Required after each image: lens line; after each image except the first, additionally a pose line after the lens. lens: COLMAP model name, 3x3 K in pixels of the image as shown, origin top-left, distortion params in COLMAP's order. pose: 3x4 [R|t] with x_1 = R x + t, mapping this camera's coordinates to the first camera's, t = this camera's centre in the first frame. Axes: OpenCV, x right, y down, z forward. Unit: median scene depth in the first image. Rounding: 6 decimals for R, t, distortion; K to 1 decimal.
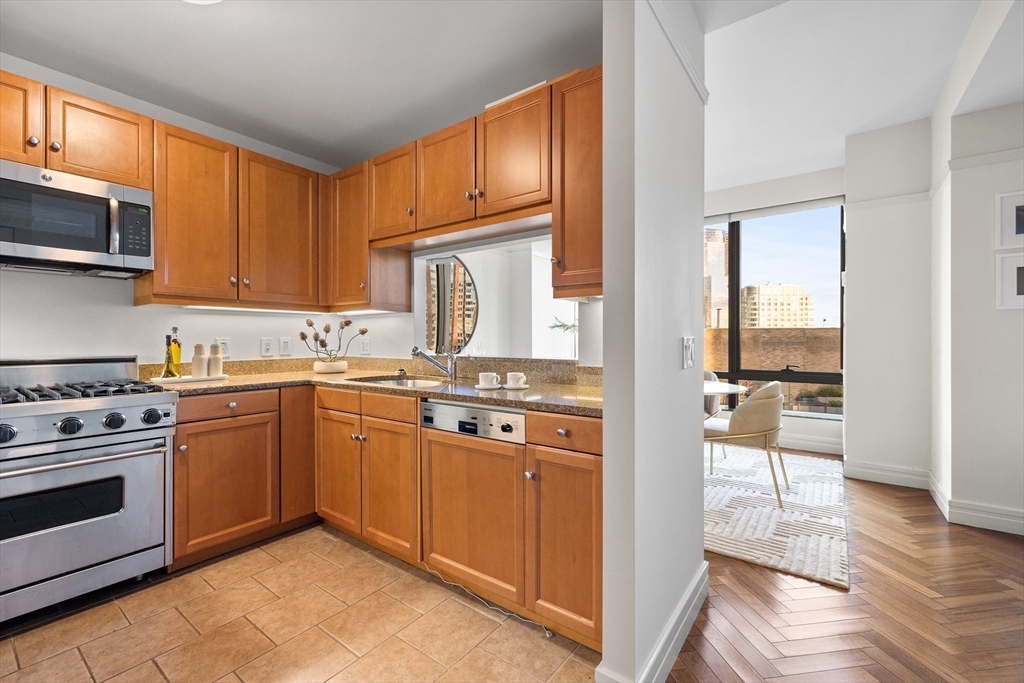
lens RADIAL K [[434.9, 0, 515.4], [0, 434.9, 338.5], [0, 0, 1]] dist [0.003493, 0.000081]
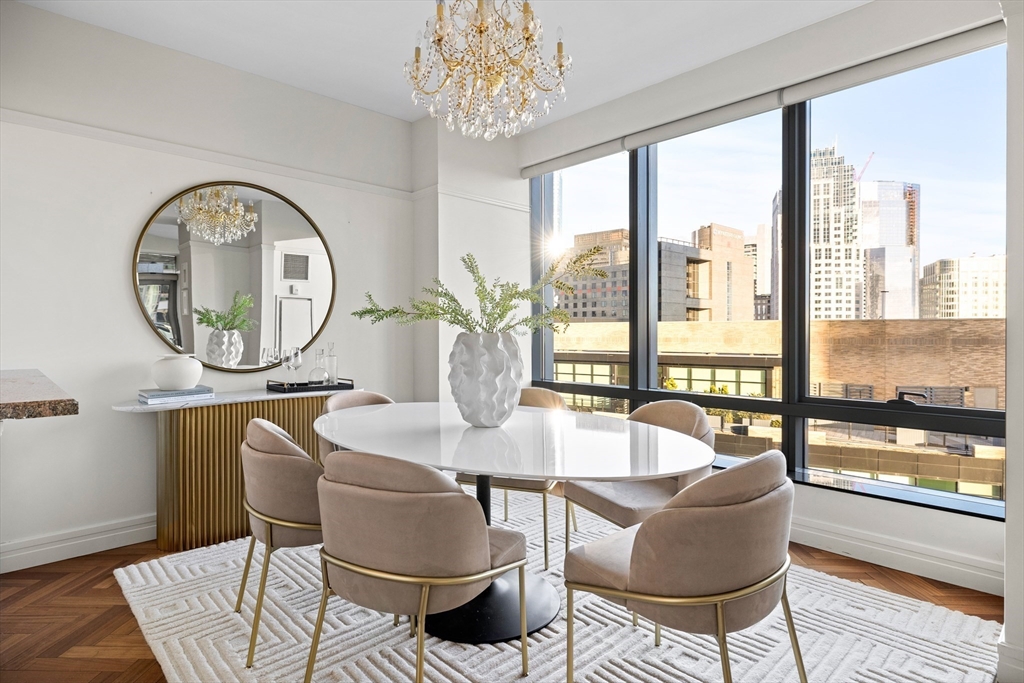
lens RADIAL K [[552.6, 0, 506.0], [0, 552.6, 334.7], [0, 0, 1]] dist [-0.003608, 0.000573]
pose [[0.984272, -0.000300, -0.176662, 0.609778], [0.000525, 0.999999, 0.001226, -0.005420], [0.176661, -0.001299, 0.984271, 0.652526]]
